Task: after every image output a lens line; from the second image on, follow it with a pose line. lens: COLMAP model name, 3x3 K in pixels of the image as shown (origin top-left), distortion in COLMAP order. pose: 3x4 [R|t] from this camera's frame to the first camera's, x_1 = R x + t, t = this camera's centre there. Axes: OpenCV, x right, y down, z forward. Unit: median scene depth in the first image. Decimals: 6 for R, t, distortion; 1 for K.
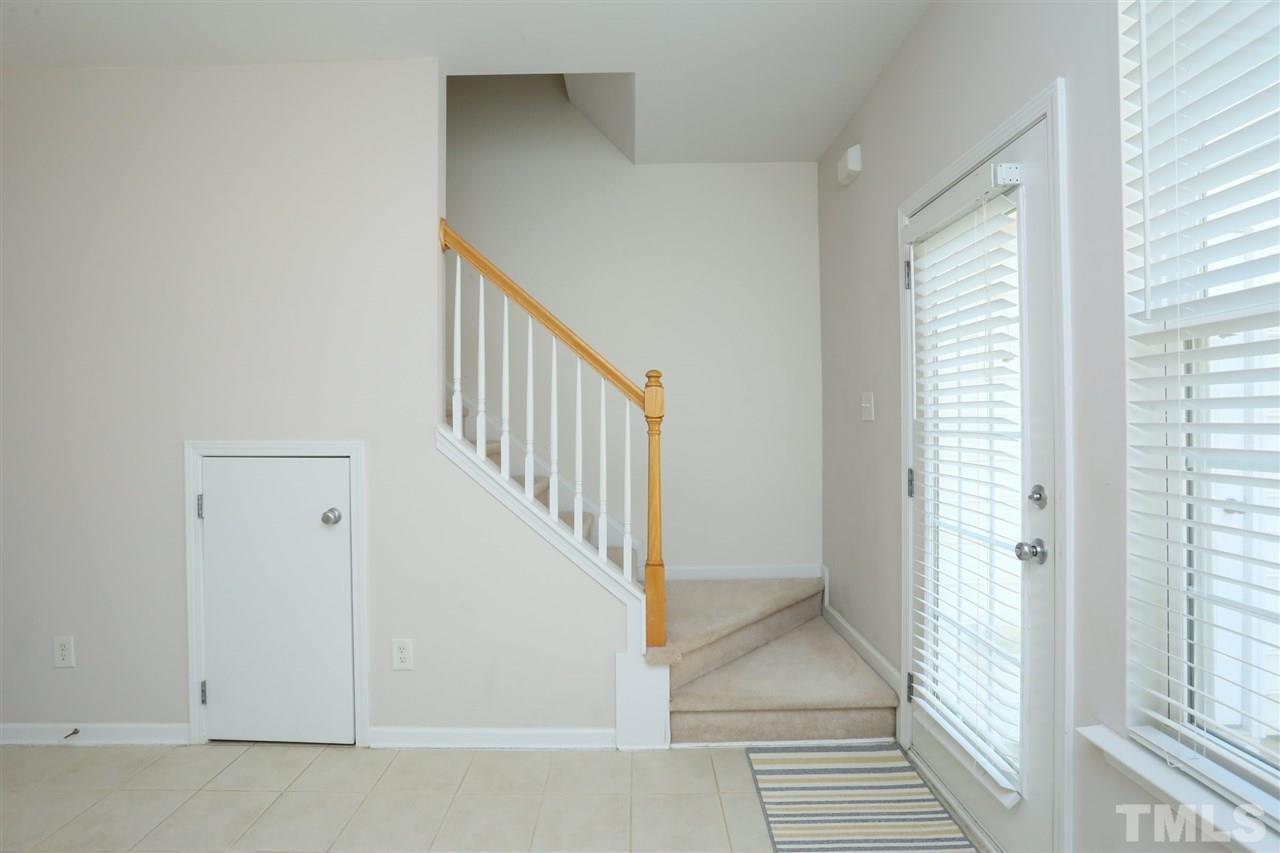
lens RADIAL K [[619.8, 0, 640.0], [0, 619.8, 426.5], [0, 0, 1]] dist [-0.040766, 0.000294]
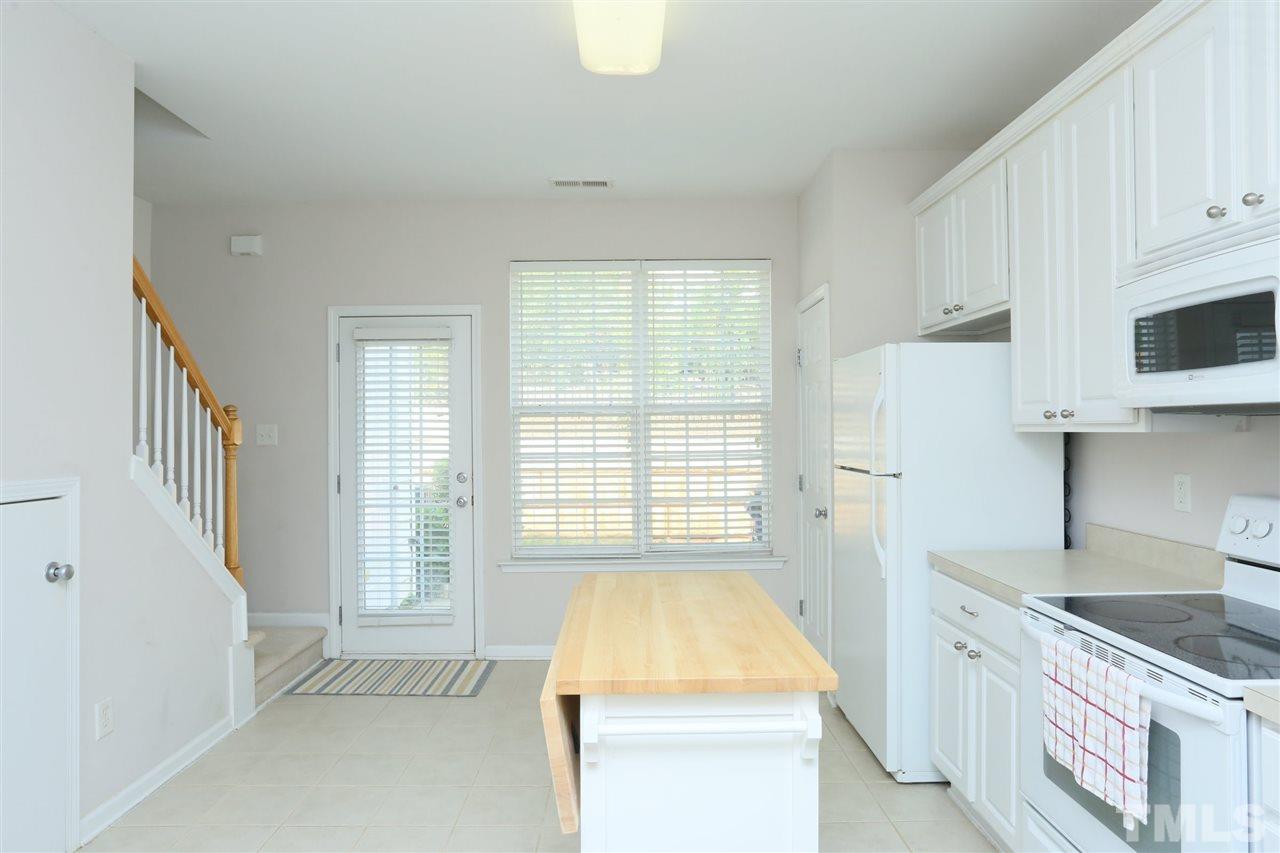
lens RADIAL K [[794.2, 0, 640.0], [0, 794.2, 426.5], [0, 0, 1]] dist [-0.000329, 0.000318]
pose [[-0.005475, 0.010367, 0.999931, -1.557745], [0.020003, 0.999747, -0.010255, -0.018837], [-0.999785, 0.019946, -0.005681, 0.229607]]
